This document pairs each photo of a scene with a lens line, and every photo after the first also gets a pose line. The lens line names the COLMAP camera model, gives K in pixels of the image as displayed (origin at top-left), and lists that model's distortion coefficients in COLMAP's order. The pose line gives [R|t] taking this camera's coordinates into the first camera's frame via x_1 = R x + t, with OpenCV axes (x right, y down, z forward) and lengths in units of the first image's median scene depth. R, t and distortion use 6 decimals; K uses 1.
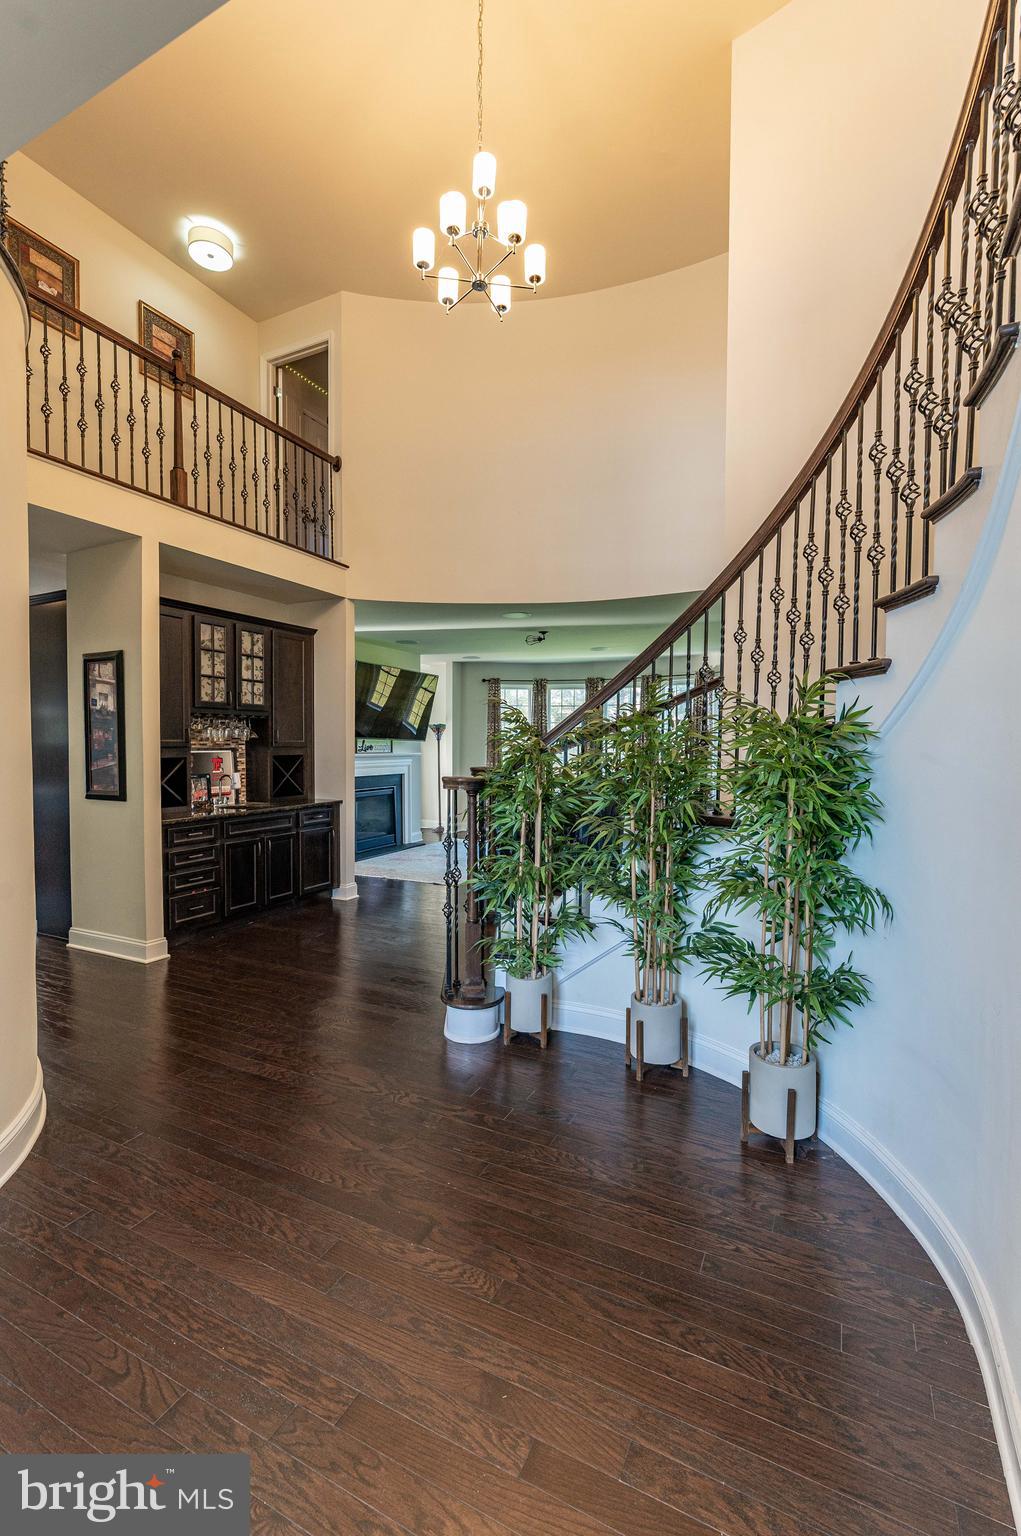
lens RADIAL K [[676.0, 0, 505.6], [0, 676.0, 774.5], [0, 0, 1]] dist [0.001733, -0.000785]
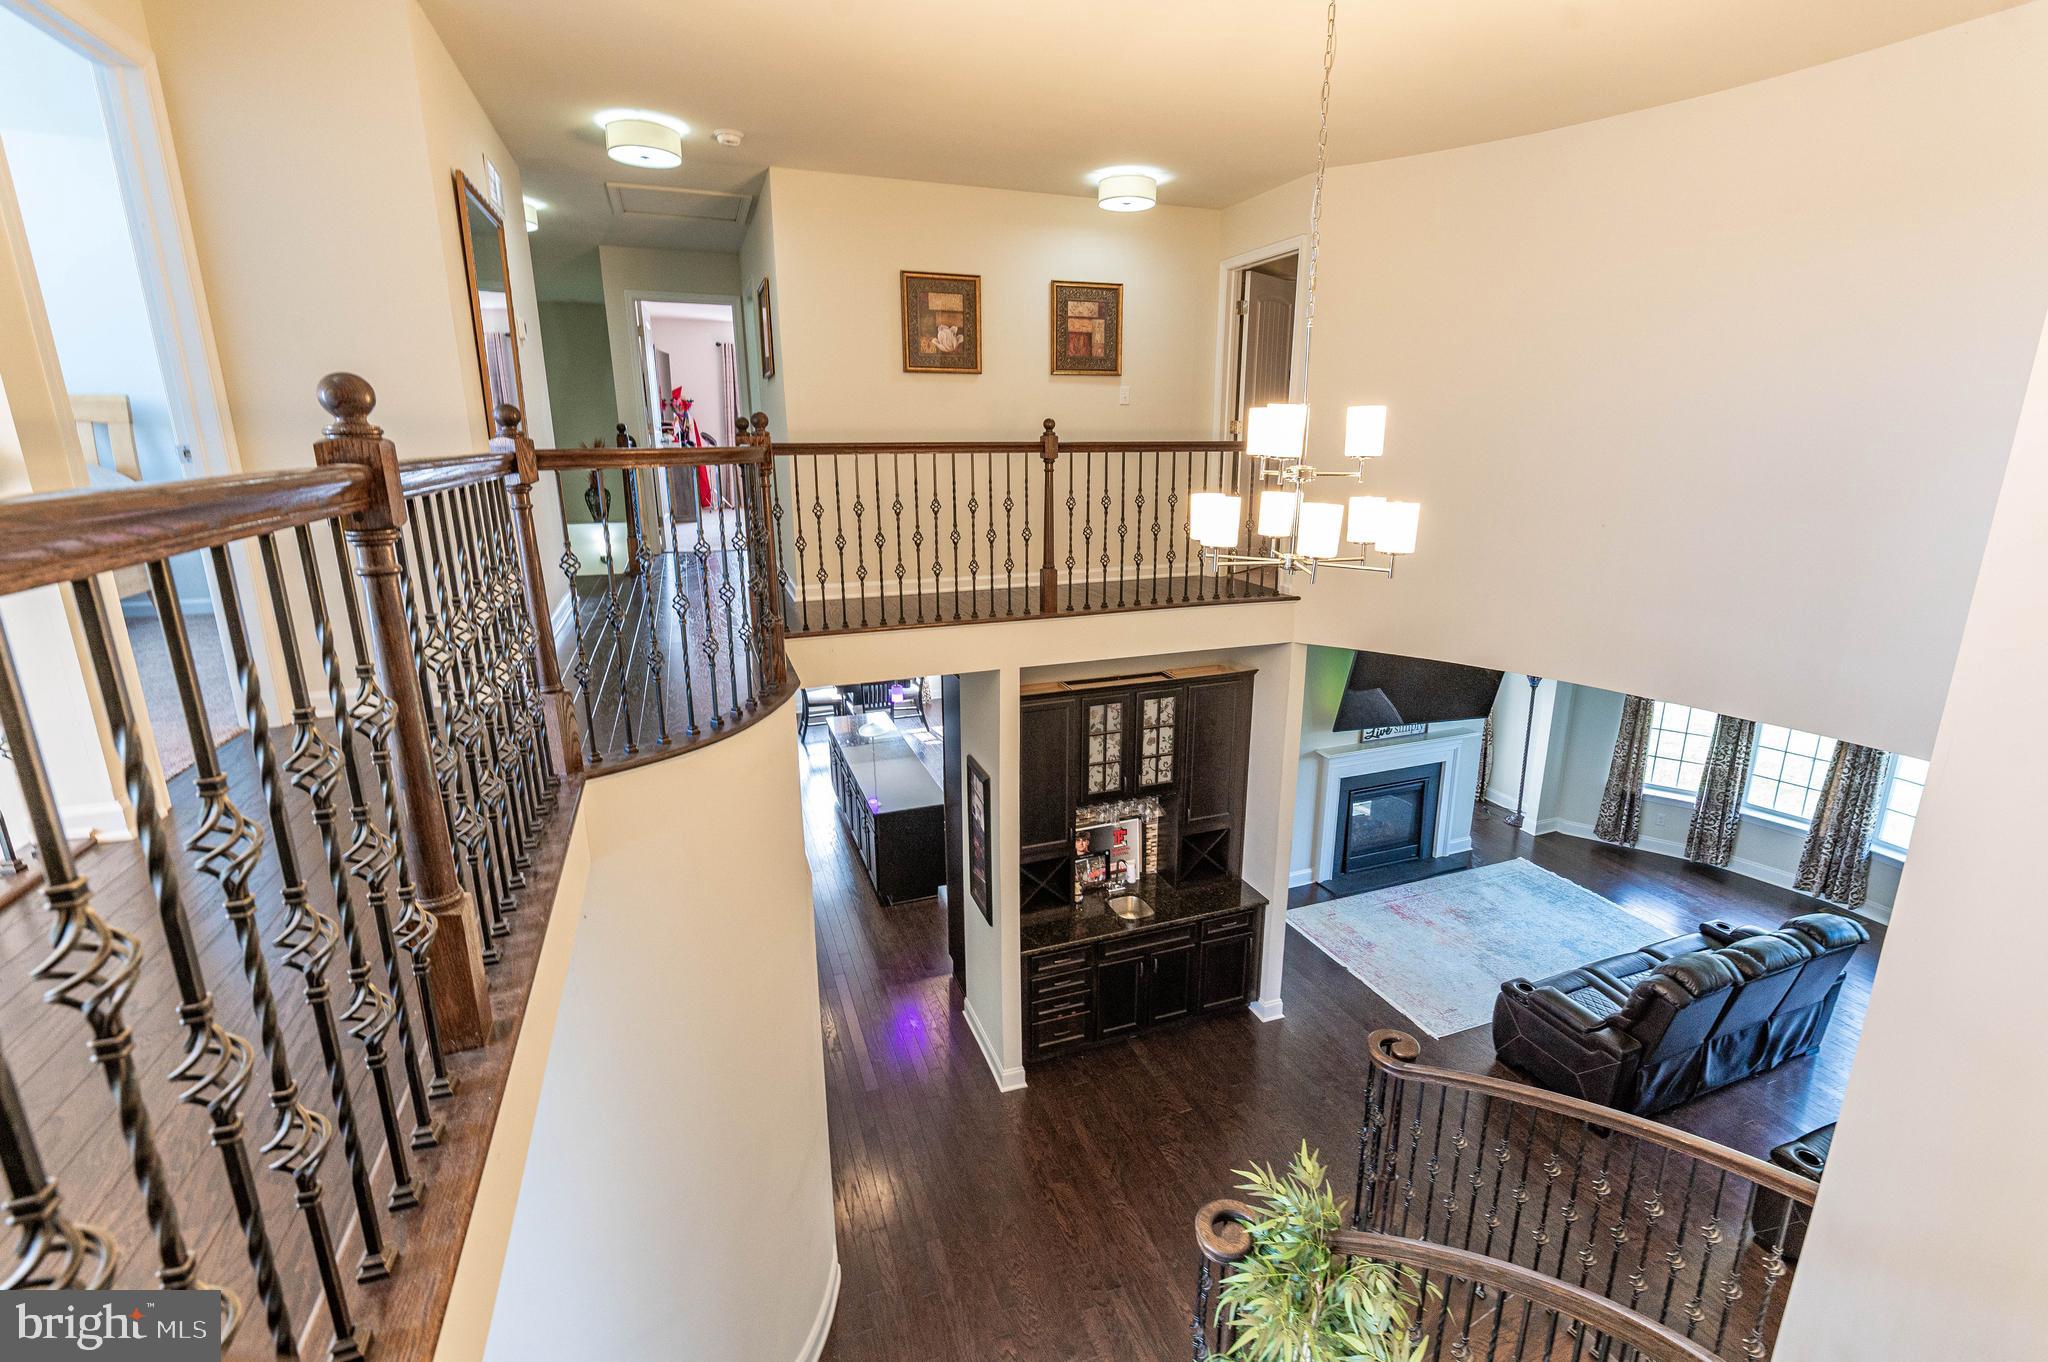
lens RADIAL K [[901.3, 0, 1013.6], [0, 901.3, 671.2], [0, 0, 1]] dist [0.001733, -0.000785]
pose [[0.734619, 0.156962, -0.660074, 0.189311], [-0.015013, 0.976395, 0.215472, -0.467926], [0.678314, -0.148380, 0.719634, 0.136988]]
